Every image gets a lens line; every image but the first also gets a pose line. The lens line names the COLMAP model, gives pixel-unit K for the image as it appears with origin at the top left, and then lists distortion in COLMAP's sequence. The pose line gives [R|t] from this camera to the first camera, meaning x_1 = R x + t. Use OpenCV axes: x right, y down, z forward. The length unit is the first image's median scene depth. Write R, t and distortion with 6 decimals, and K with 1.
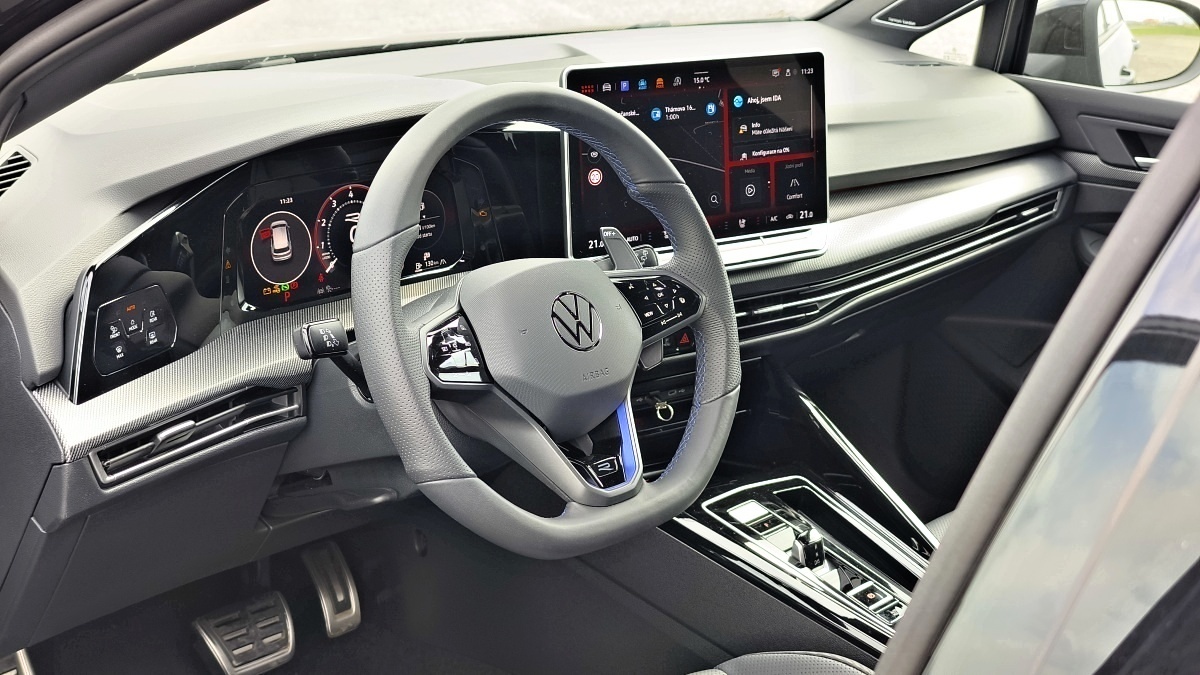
lens RADIAL K [[1781.0, 0, 604.3], [0, 1781.0, 338.6], [0, 0, 1]] dist [0.031167, 0.000000]
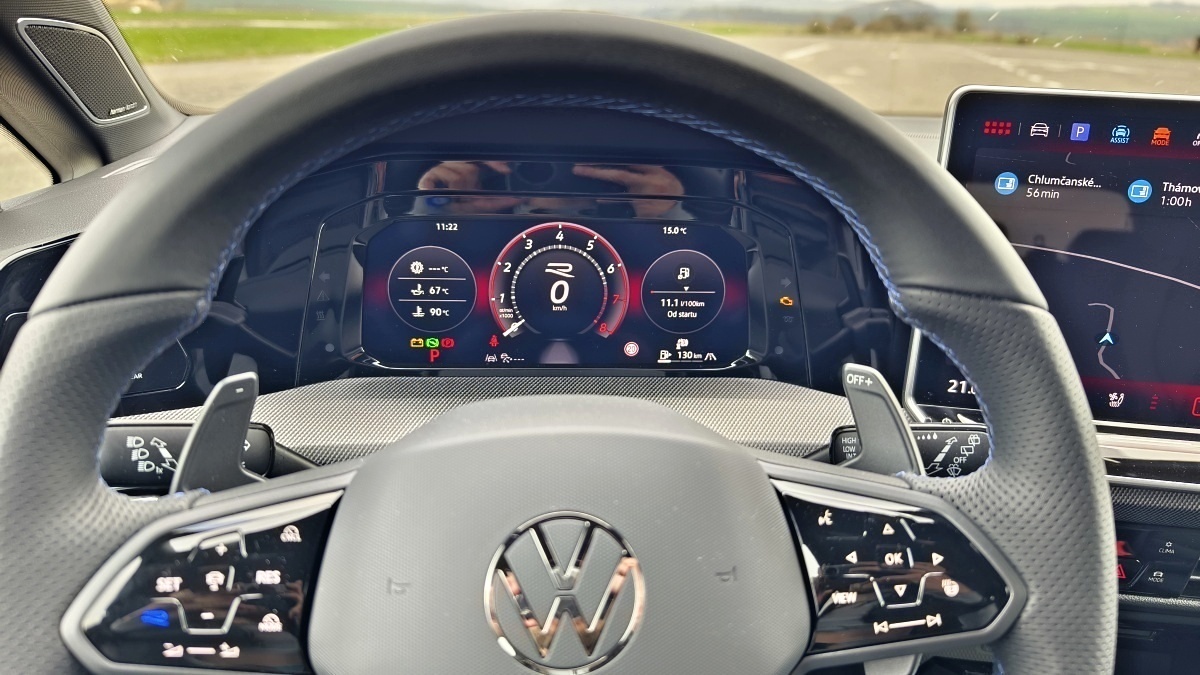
lens RADIAL K [[818.8, 0, 577.2], [0, 818.8, 347.2], [0, 0, 1]] dist [-0.017717, -0.005473]
pose [[0.726069, 0.223080, -0.650430, 0.078515], [-0.213768, 0.972270, 0.094836, -0.064655], [0.653550, 0.070184, 0.753622, 0.700282]]
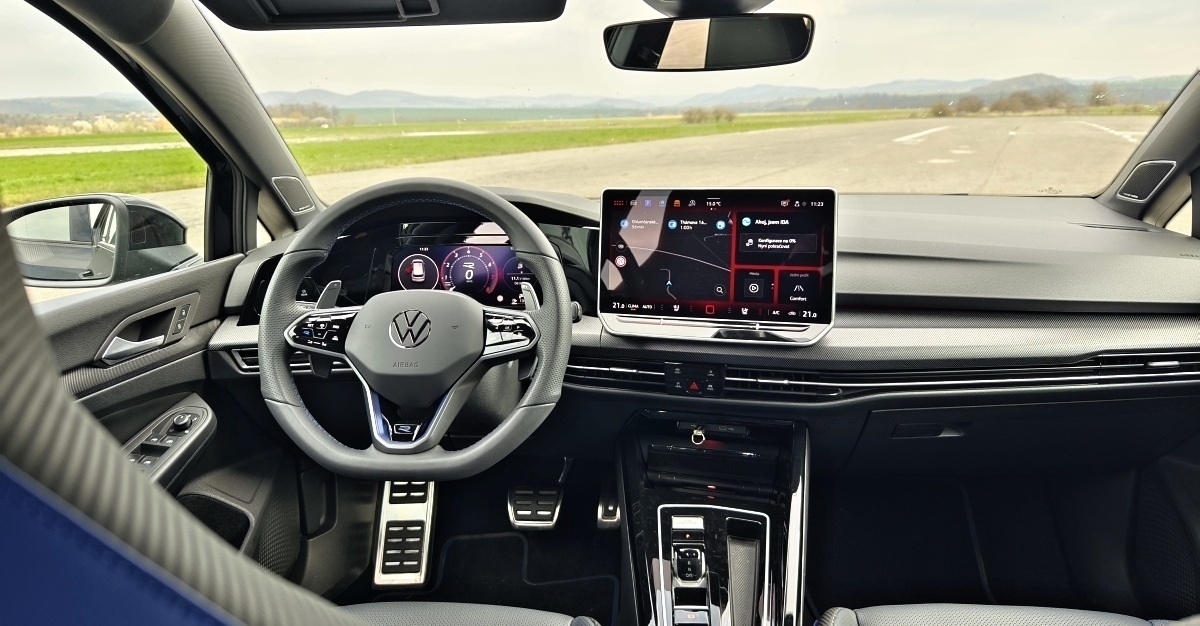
lens RADIAL K [[798.0, 0, 588.5], [0, 798.0, 309.5], [0, 0, 1]] dist [0.014009, -0.005442]
pose [[0.617352, 0.115995, -0.778088, 0.506670], [-0.203419, 0.978970, -0.015455, -0.034155], [0.759932, 0.167819, 0.627965, 0.556149]]
